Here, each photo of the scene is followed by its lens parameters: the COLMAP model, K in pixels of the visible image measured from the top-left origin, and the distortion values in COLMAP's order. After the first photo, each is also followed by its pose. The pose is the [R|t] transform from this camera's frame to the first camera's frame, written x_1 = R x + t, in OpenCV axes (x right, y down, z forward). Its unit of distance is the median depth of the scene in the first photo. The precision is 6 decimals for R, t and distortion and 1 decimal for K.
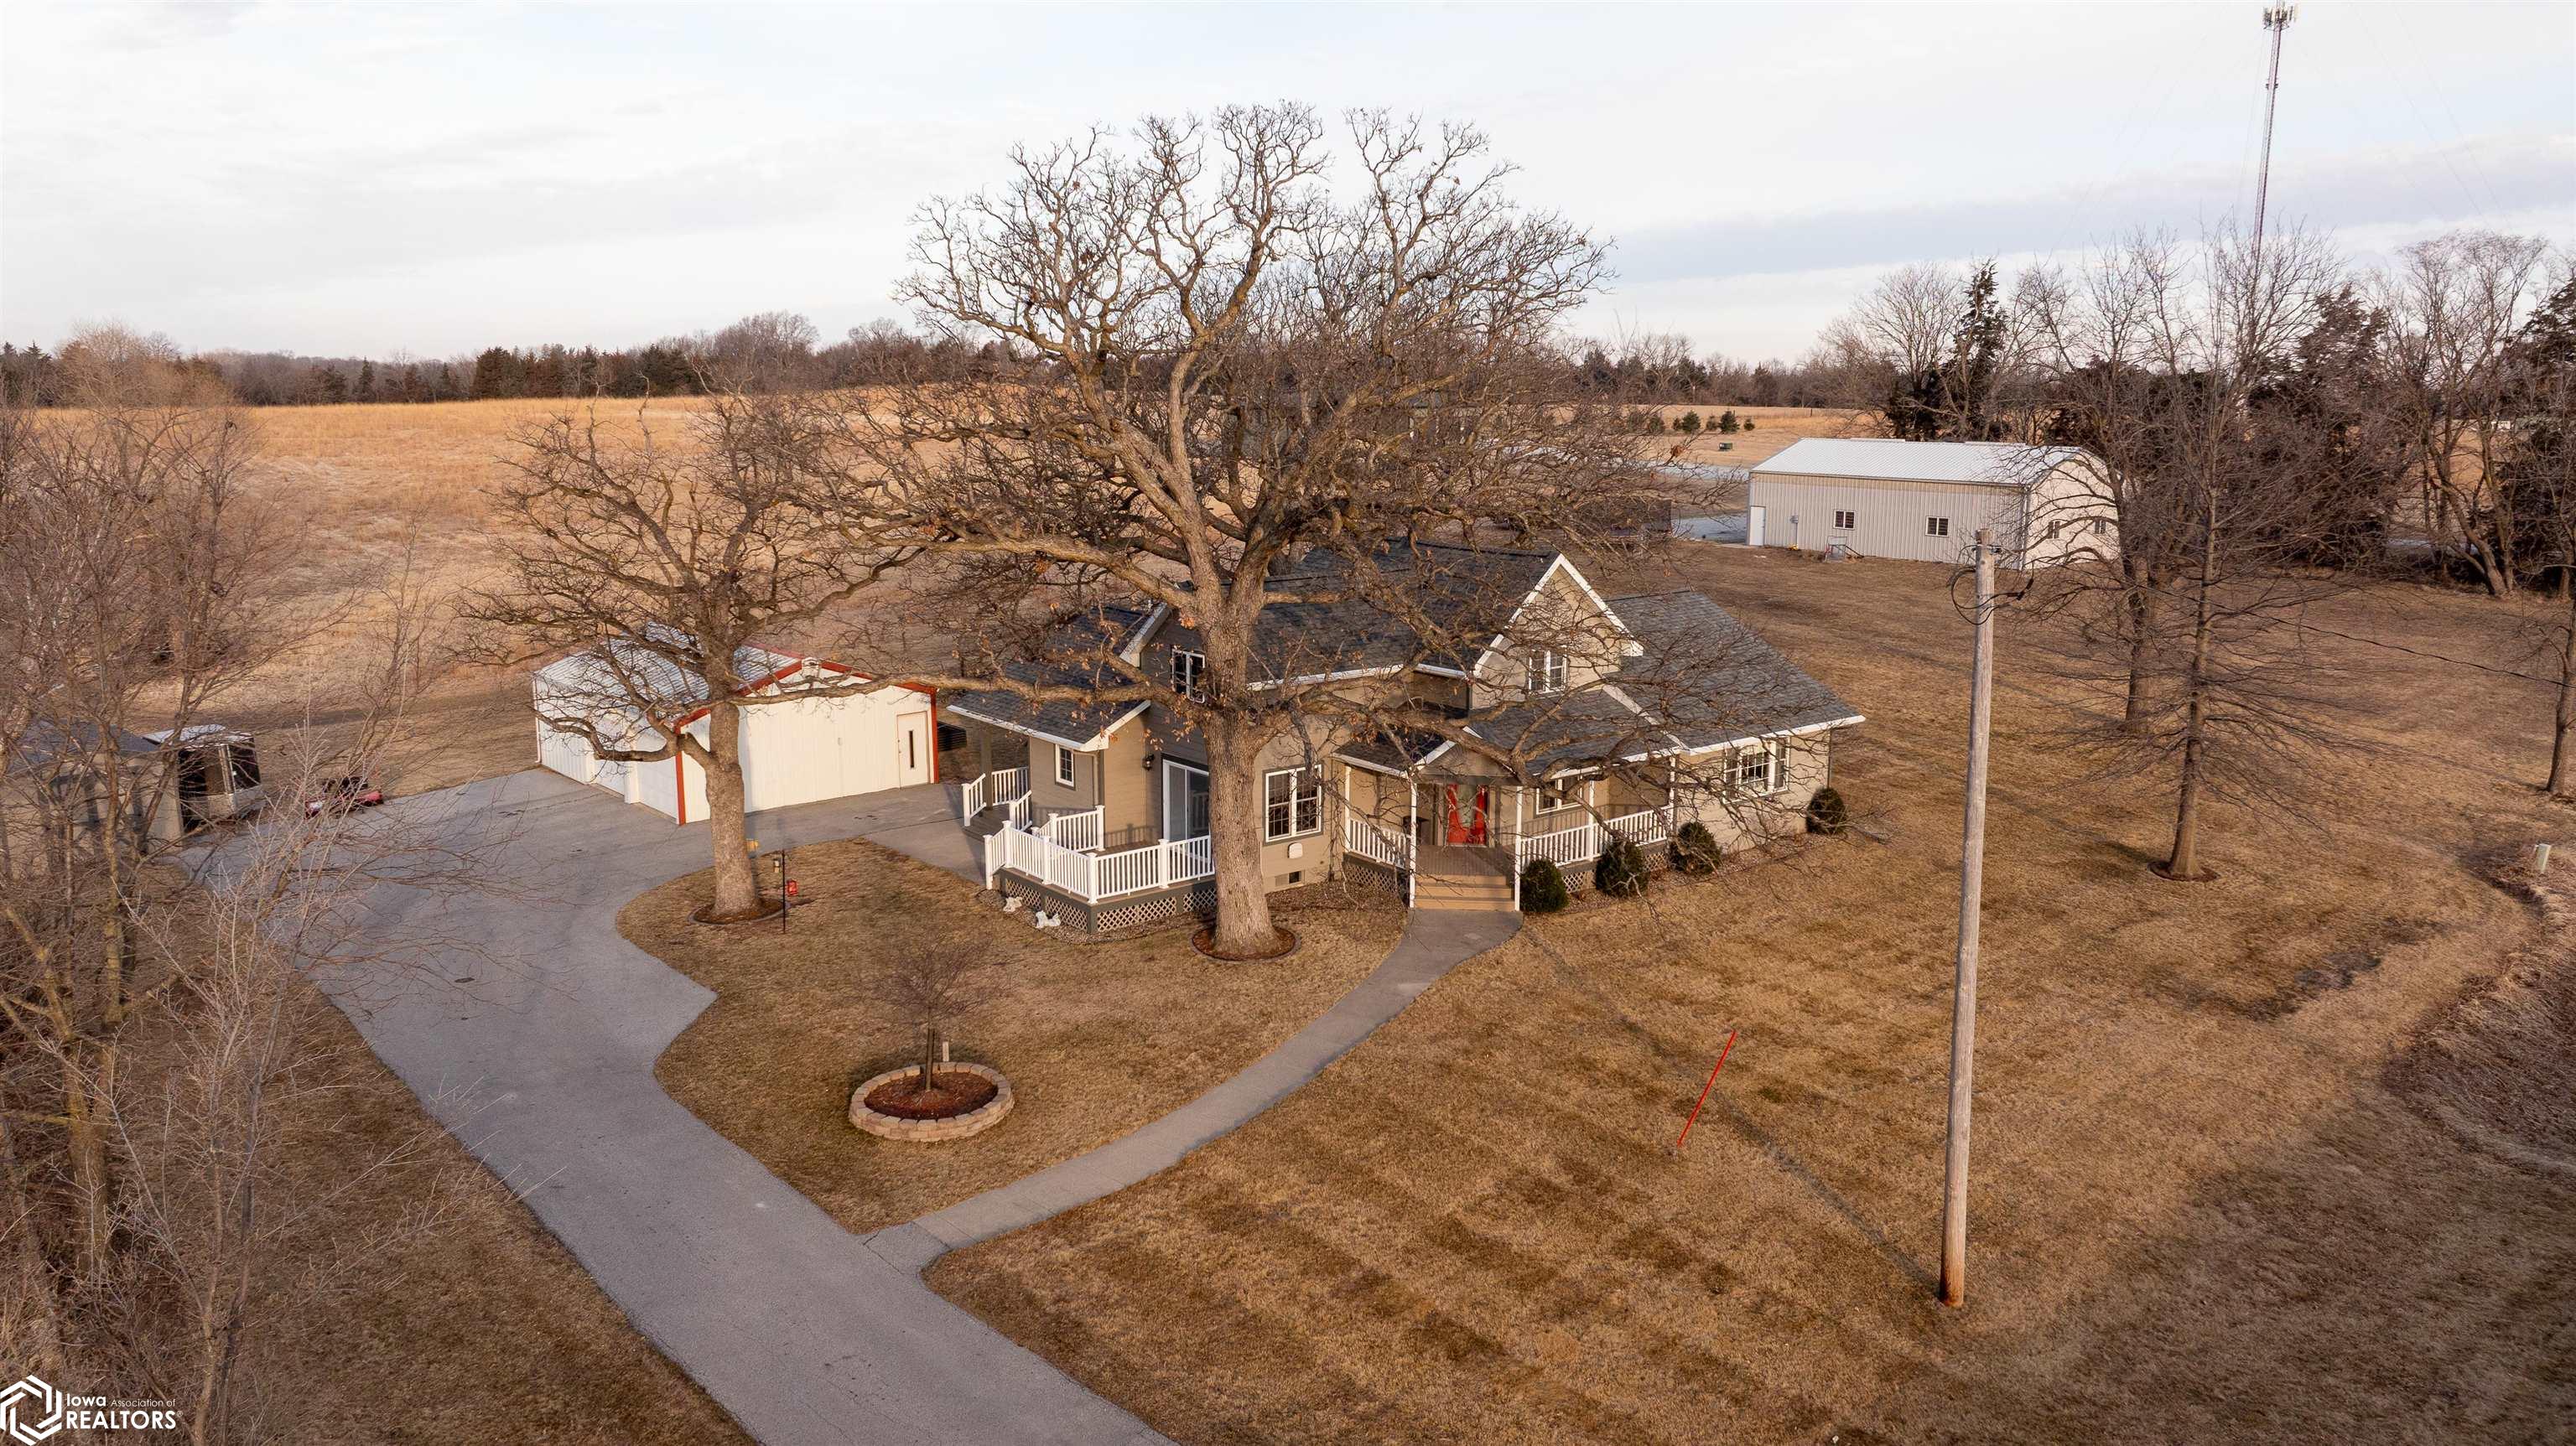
lens RADIAL K [[1818.3, 0, 1303.9], [0, 1818.3, 725.1], [0, 0, 1]] dist [-0.040643, 0.042098]
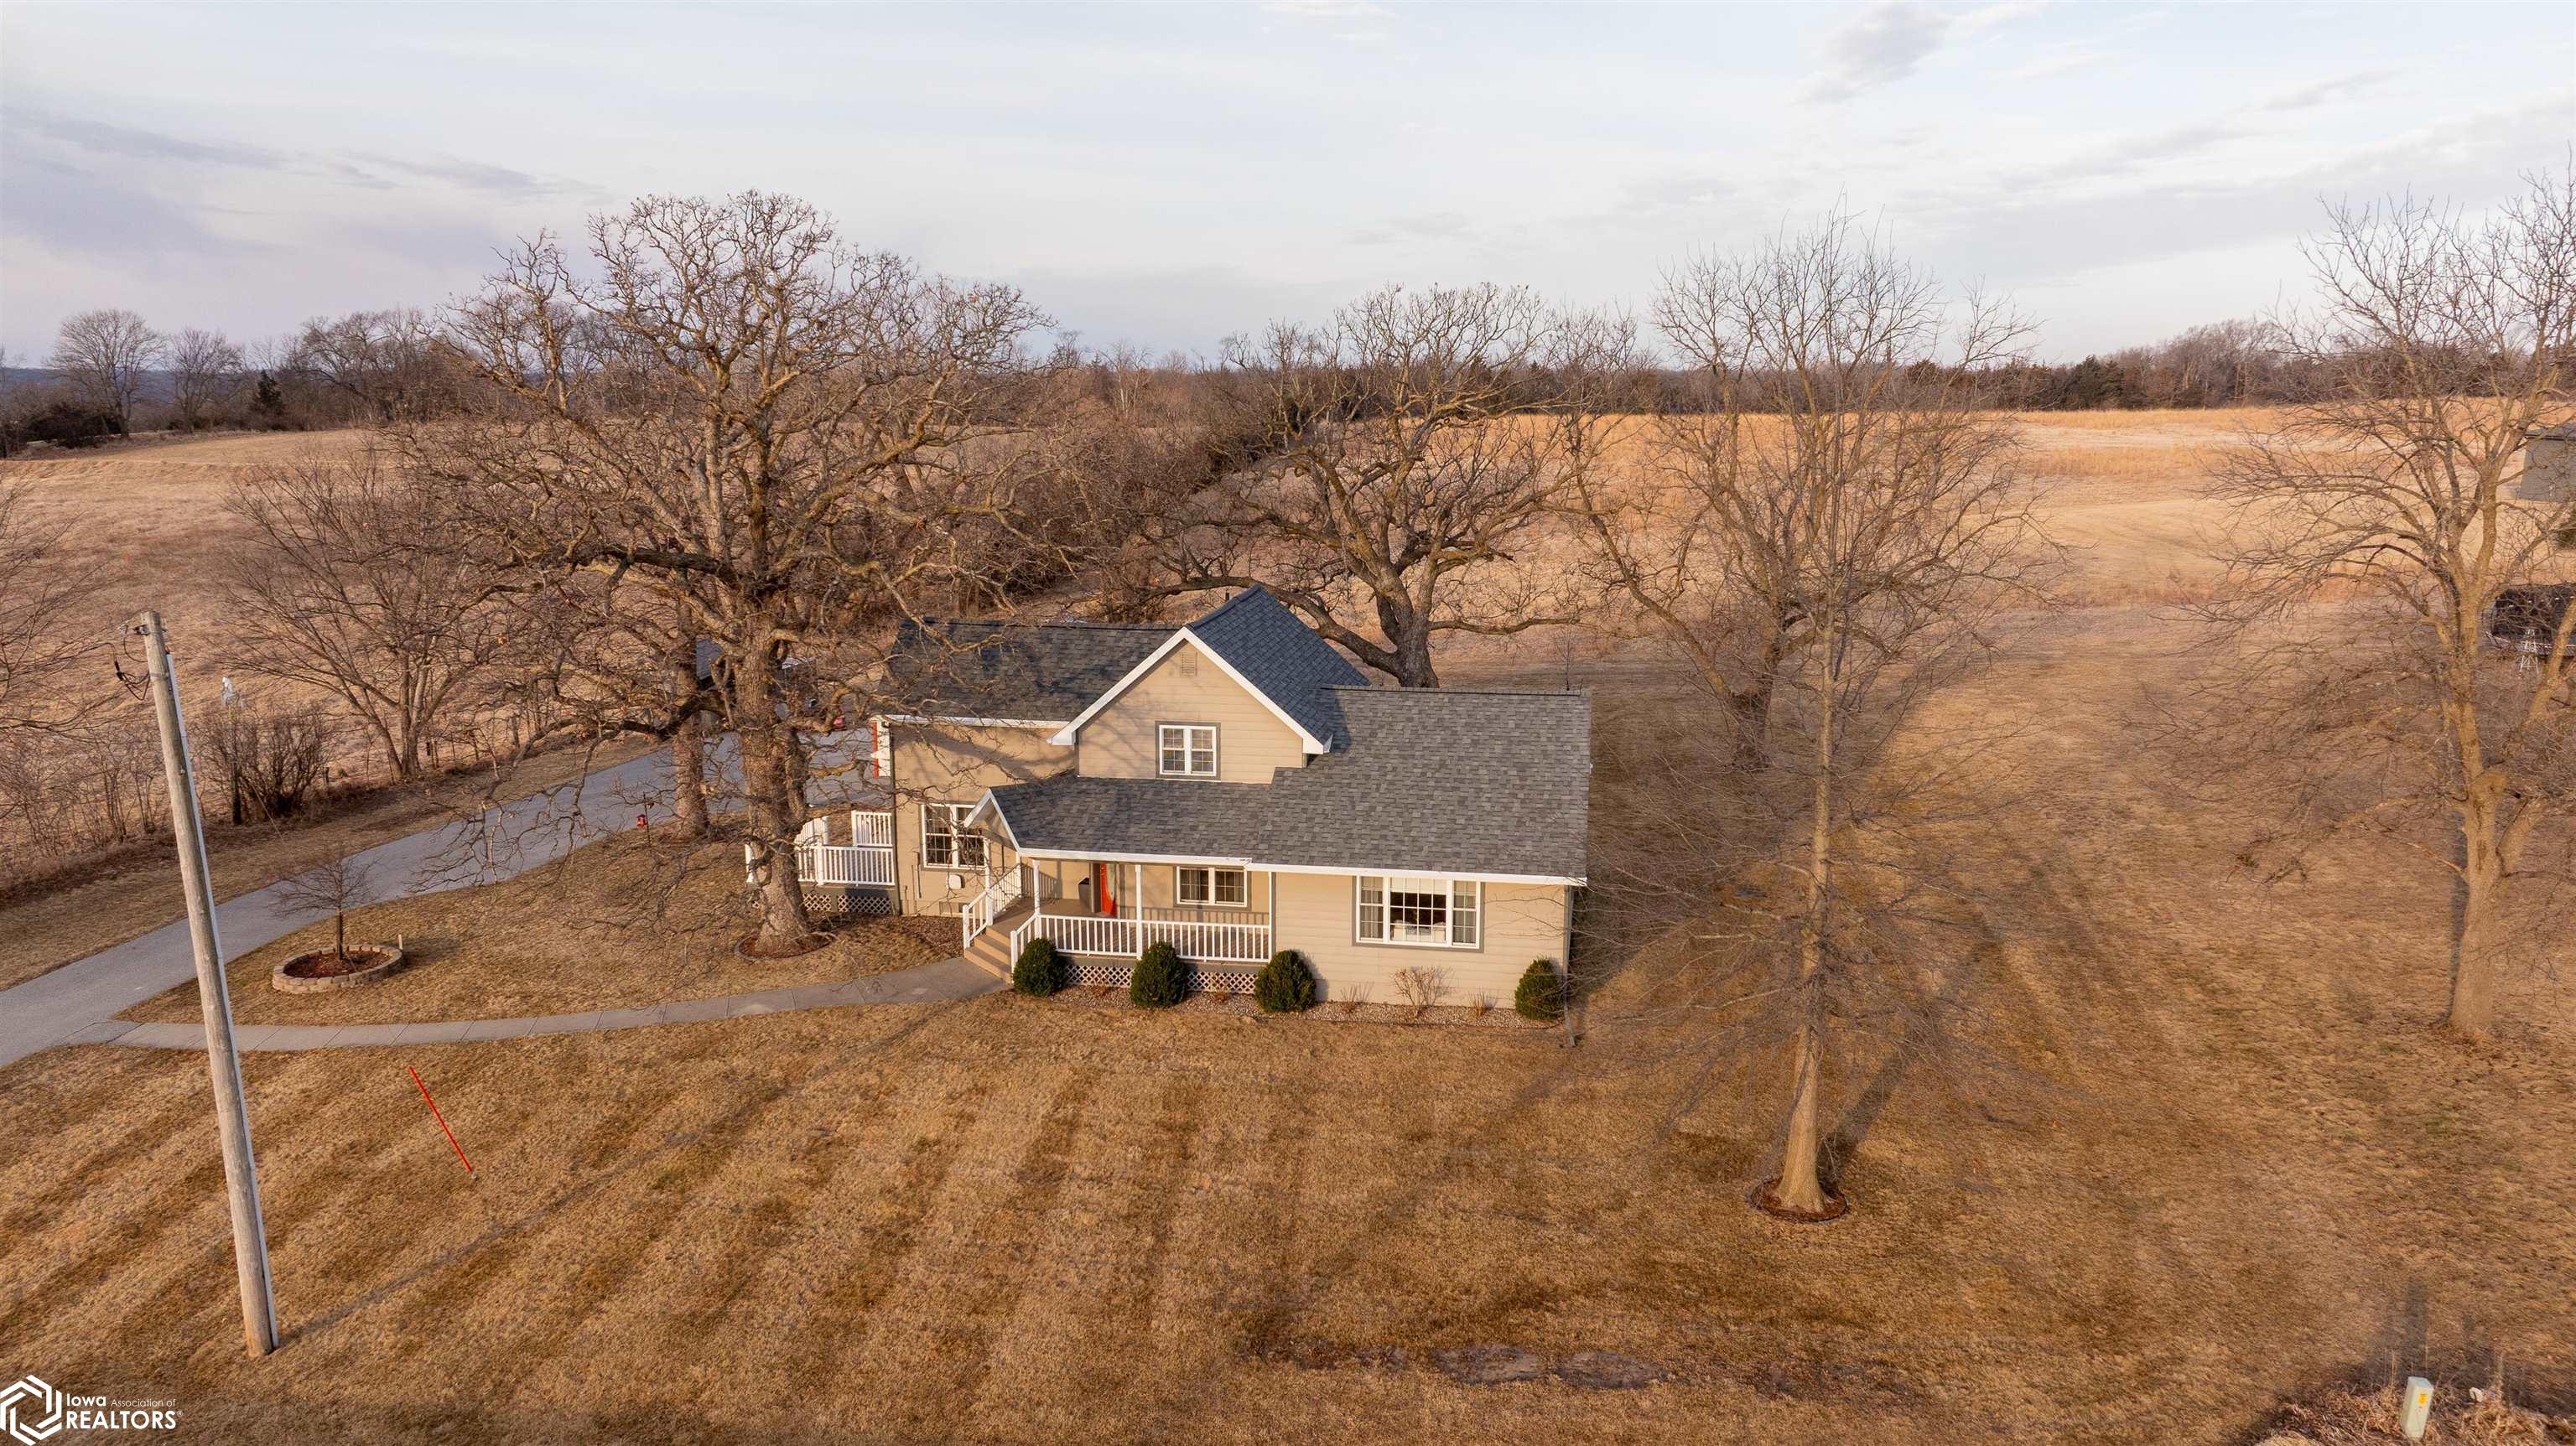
lens RADIAL K [[1818.3, 0, 1301.6], [0, 1818.3, 717.2], [0, 0, 1]] dist [-0.040643, 0.042098]
pose [[0.666396, 0.138913, -0.732543, 1.278365], [-0.144261, 0.987948, 0.056112, -0.162652], [0.731509, 0.068285, 0.678404, 0.625398]]
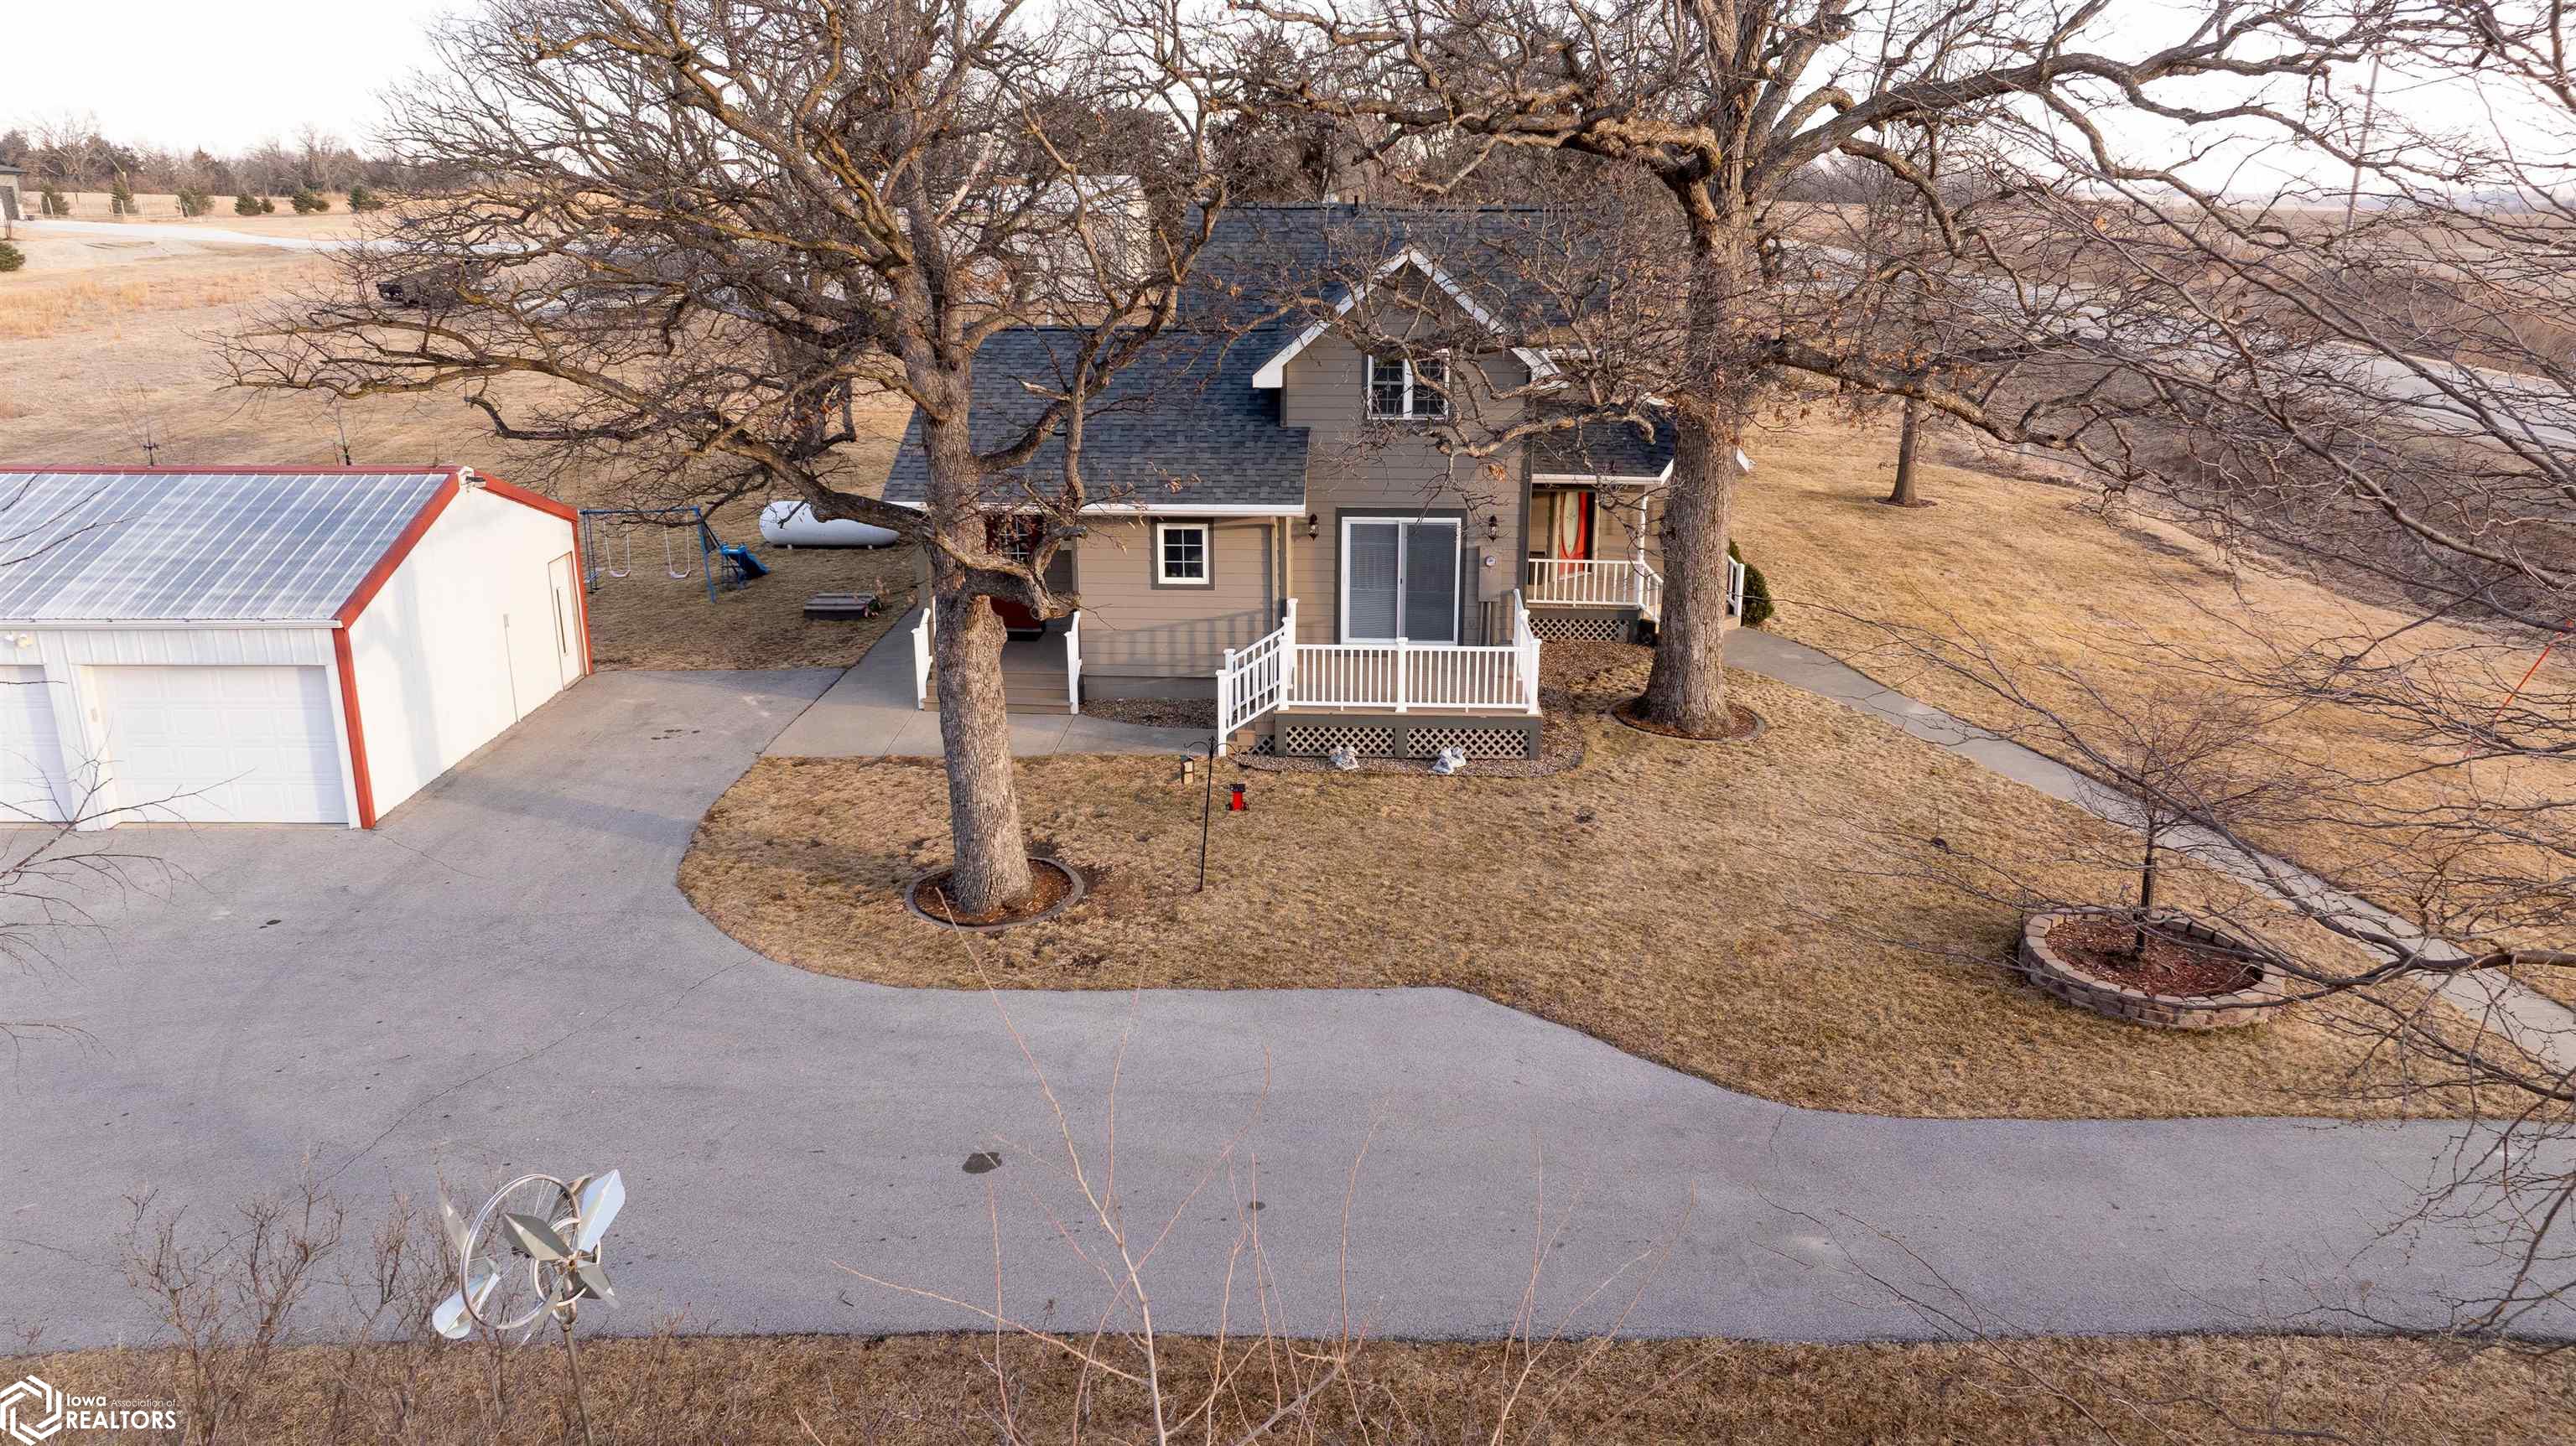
lens RADIAL K [[1818.3, 0, 1292.6], [0, 1818.3, 714.8], [0, 0, 1]] dist [-0.040643, 0.042098]
pose [[0.662603, -0.211456, 0.718501, -0.887378], [0.141547, 0.977385, 0.157111, -0.027357], [-0.735473, -0.002400, 0.677549, 0.818725]]
